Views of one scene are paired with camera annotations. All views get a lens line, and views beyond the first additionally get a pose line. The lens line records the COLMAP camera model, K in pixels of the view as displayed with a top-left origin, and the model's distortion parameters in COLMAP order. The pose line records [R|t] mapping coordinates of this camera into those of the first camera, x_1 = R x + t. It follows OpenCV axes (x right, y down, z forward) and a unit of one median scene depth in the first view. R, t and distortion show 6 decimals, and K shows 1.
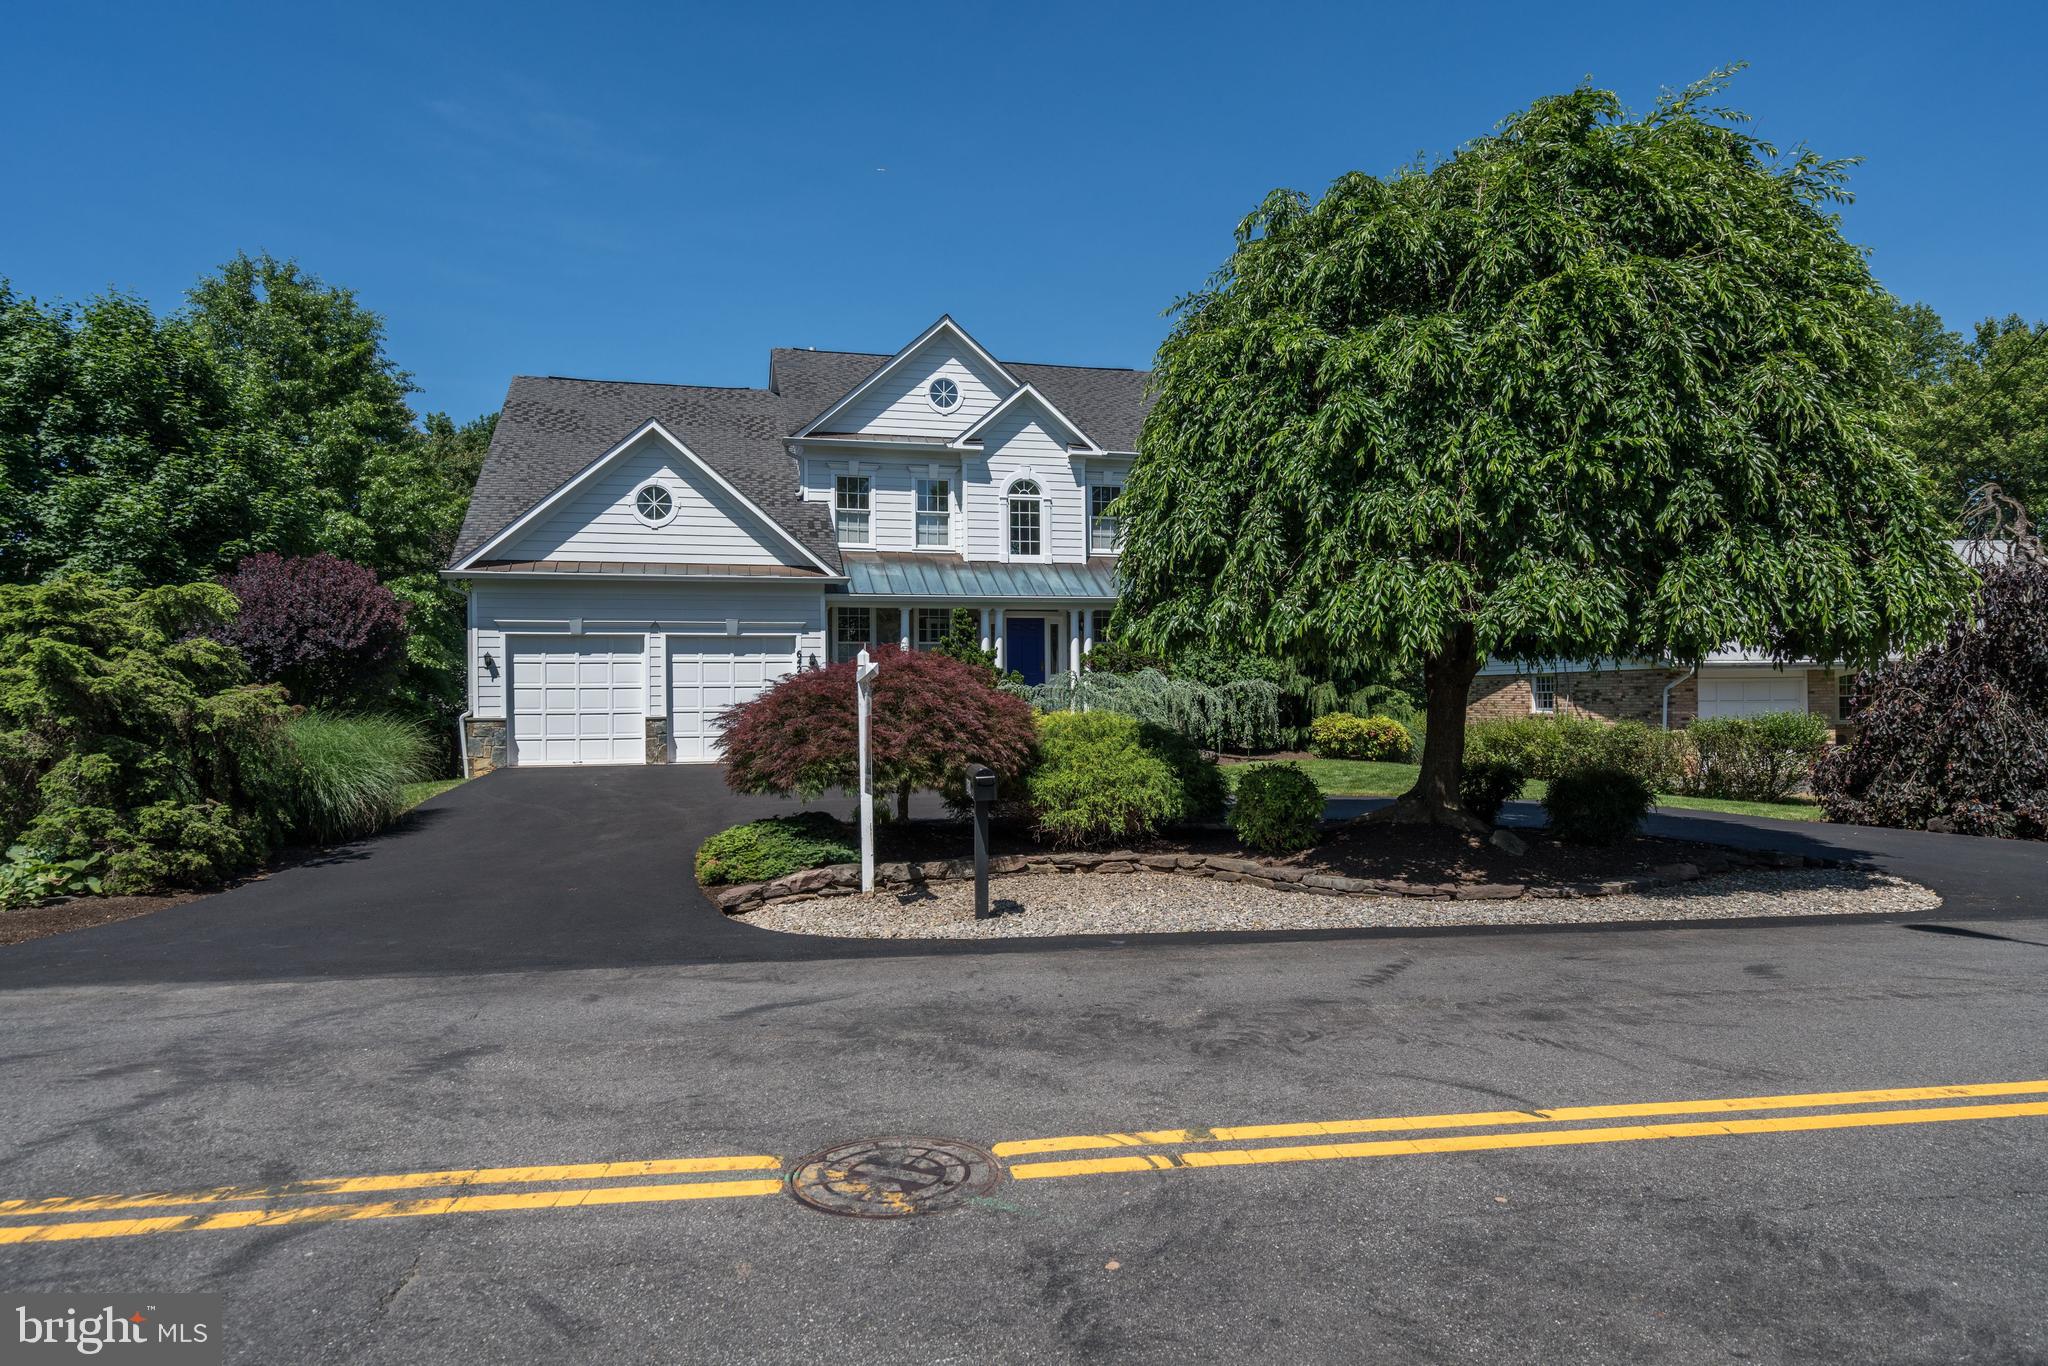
lens RADIAL K [[932.3, 0, 1013.7], [0, 932.3, 693.2], [0, 0, 1]] dist [-0.009988, 0.001376]
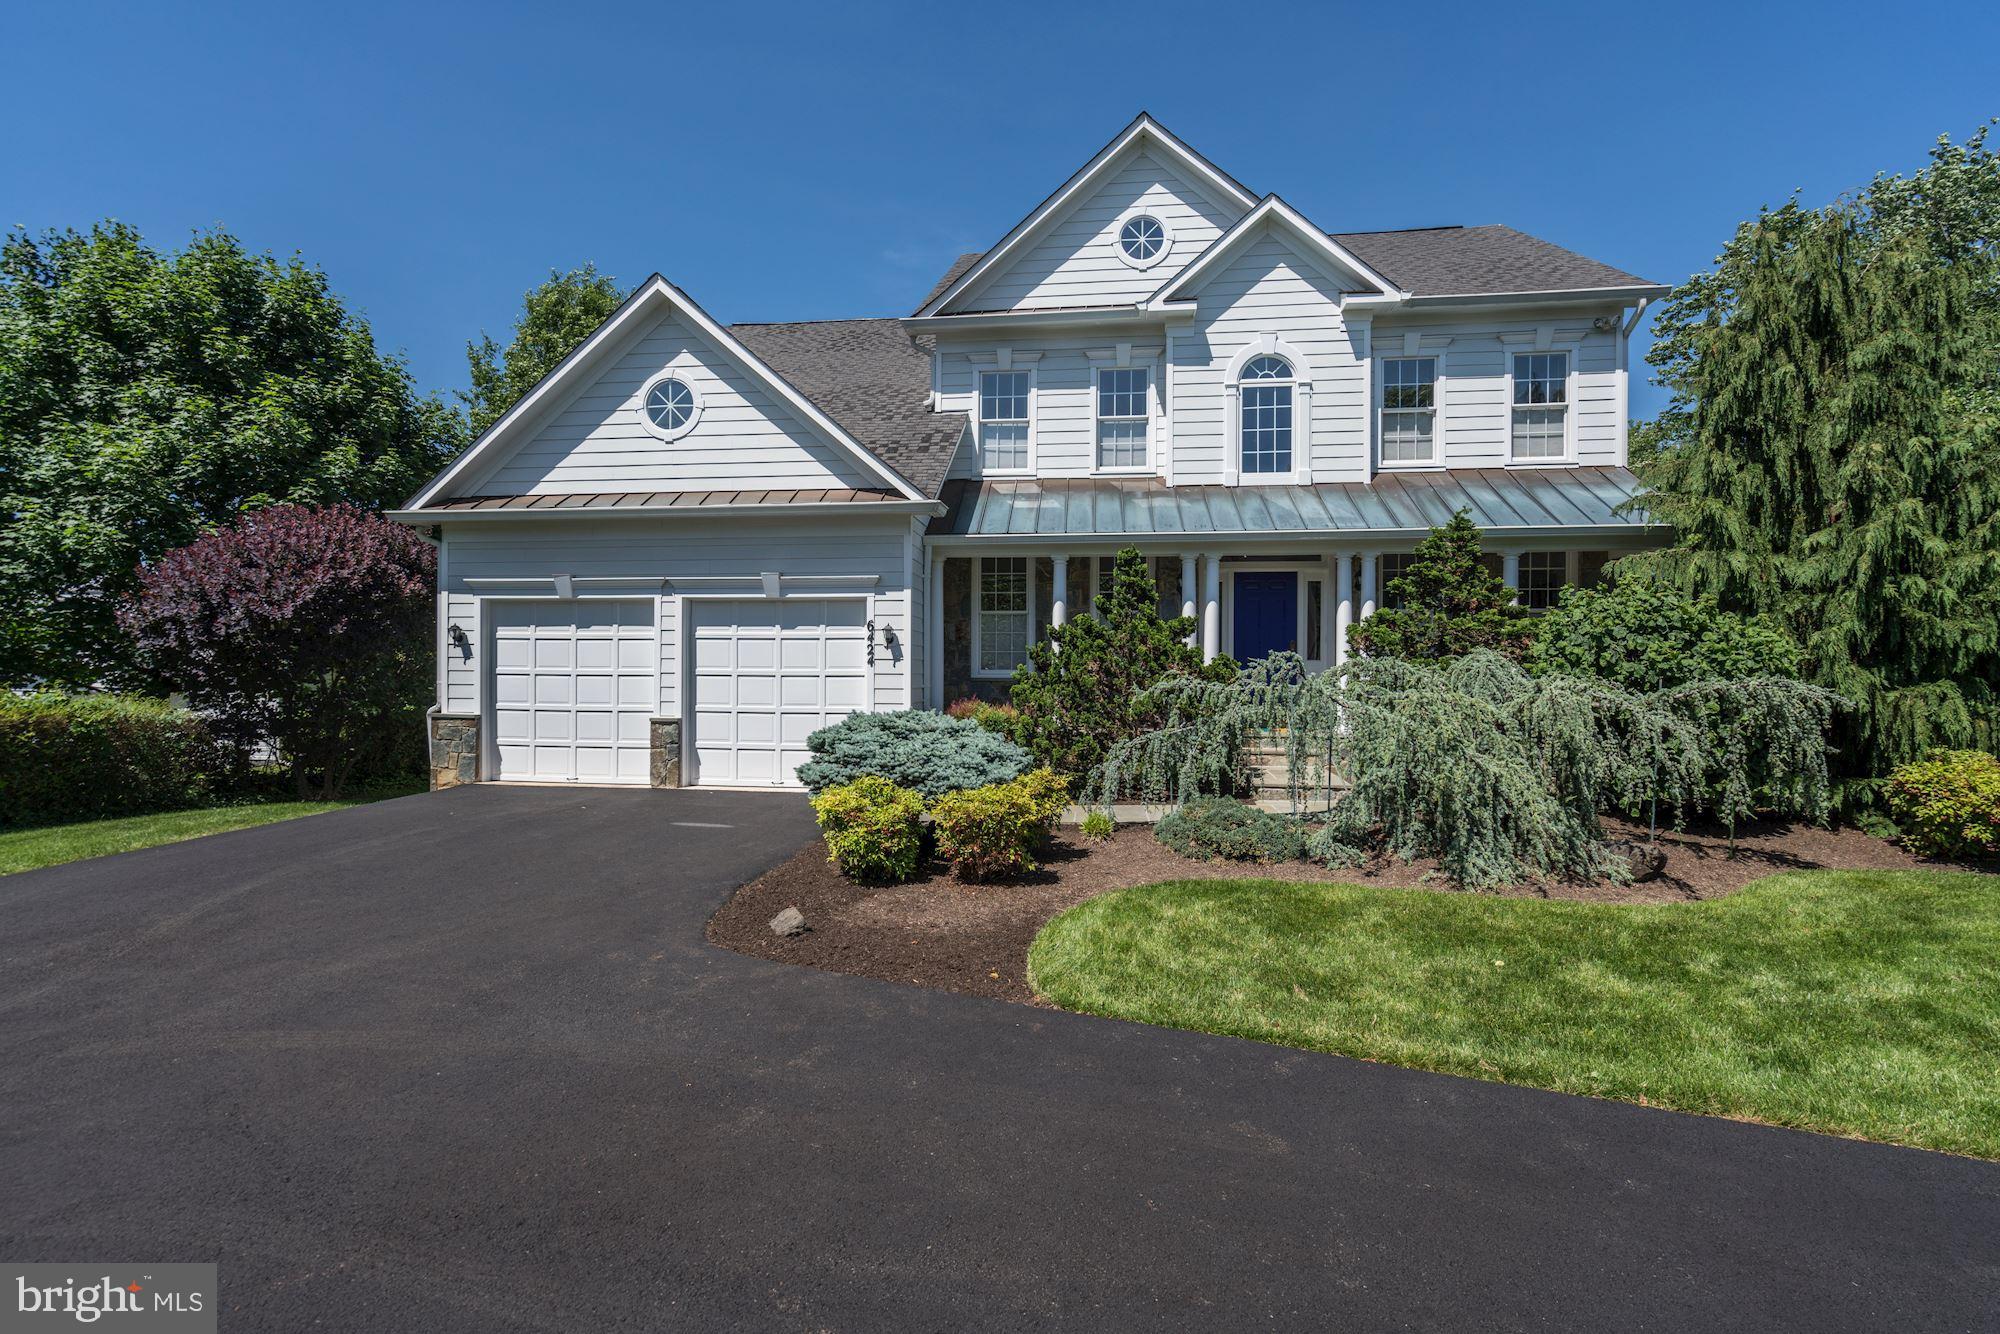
lens RADIAL K [[910.5, 0, 989.9], [0, 910.5, 677.0], [0, 0, 1]] dist [-0.009988, 0.001376]
pose [[0.937685, 0.014216, -0.347196, 0.054725], [-0.014938, 0.999888, 0.000598, -0.006952], [0.347166, 0.004626, 0.937792, 0.365502]]
